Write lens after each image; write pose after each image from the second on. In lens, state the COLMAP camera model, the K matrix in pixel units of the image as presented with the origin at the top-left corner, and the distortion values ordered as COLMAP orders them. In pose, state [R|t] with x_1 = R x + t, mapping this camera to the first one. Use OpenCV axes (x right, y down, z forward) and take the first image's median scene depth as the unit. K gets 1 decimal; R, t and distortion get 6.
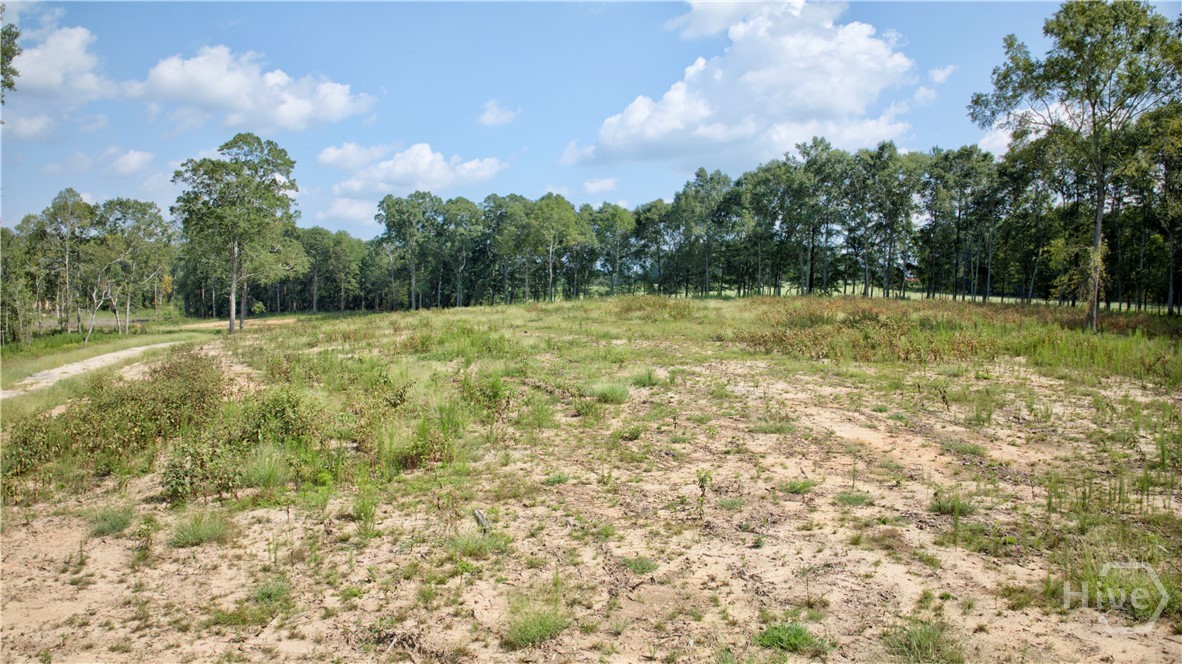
lens RADIAL K [[829.3, 0, 589.9], [0, 829.3, 333.2], [0, 0, 1]] dist [-0.117462, -0.005321]
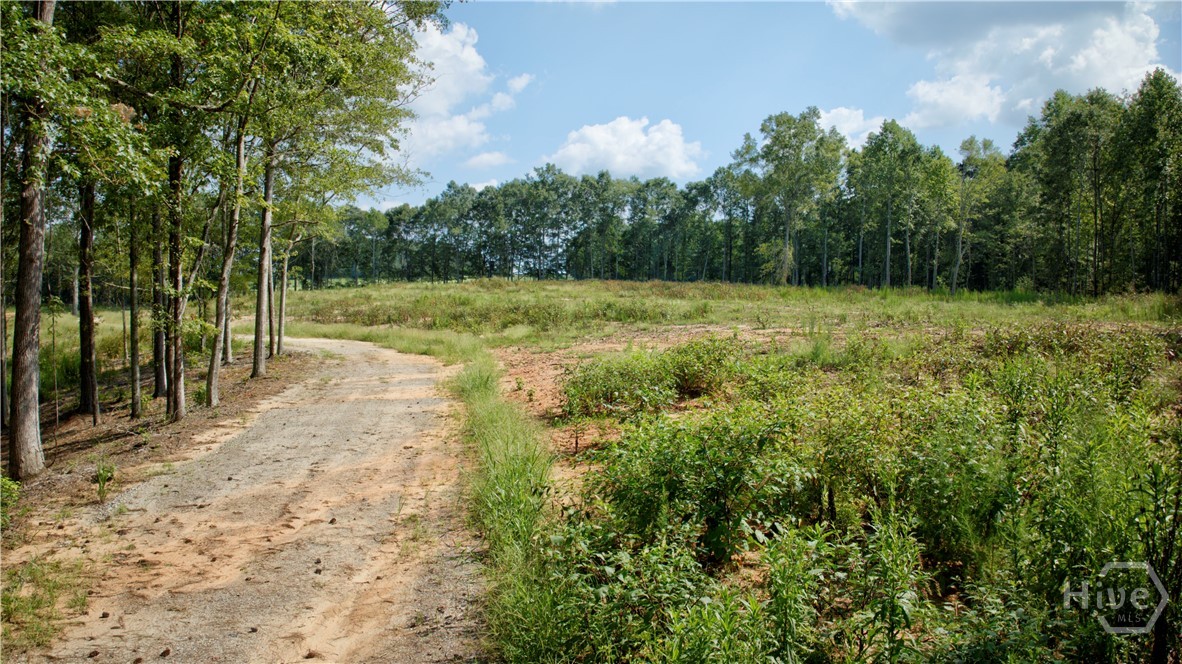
lens RADIAL K [[829.3, 0, 583.8], [0, 829.3, 331.5], [0, 0, 1]] dist [-0.117462, -0.005321]
pose [[0.884067, -0.026487, 0.466609, -0.283413], [0.025953, 0.999634, 0.007572, 0.025324], [-0.466639, 0.005416, 0.884431, -0.207125]]
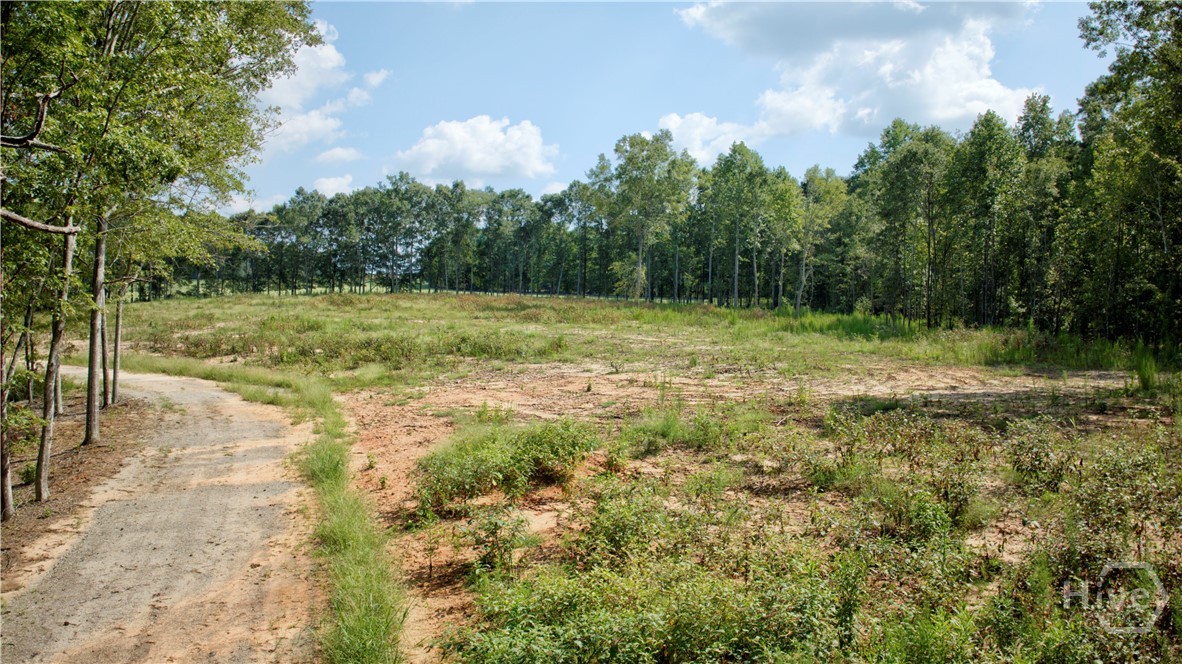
lens RADIAL K [[829.3, 0, 592.6], [0, 829.3, 332.2], [0, 0, 1]] dist [-0.117462, -0.005321]
pose [[0.783292, -0.031279, 0.620866, -0.282336], [0.027813, 0.999497, 0.015265, 0.006597], [-0.621031, 0.005311, 0.783768, -0.207062]]
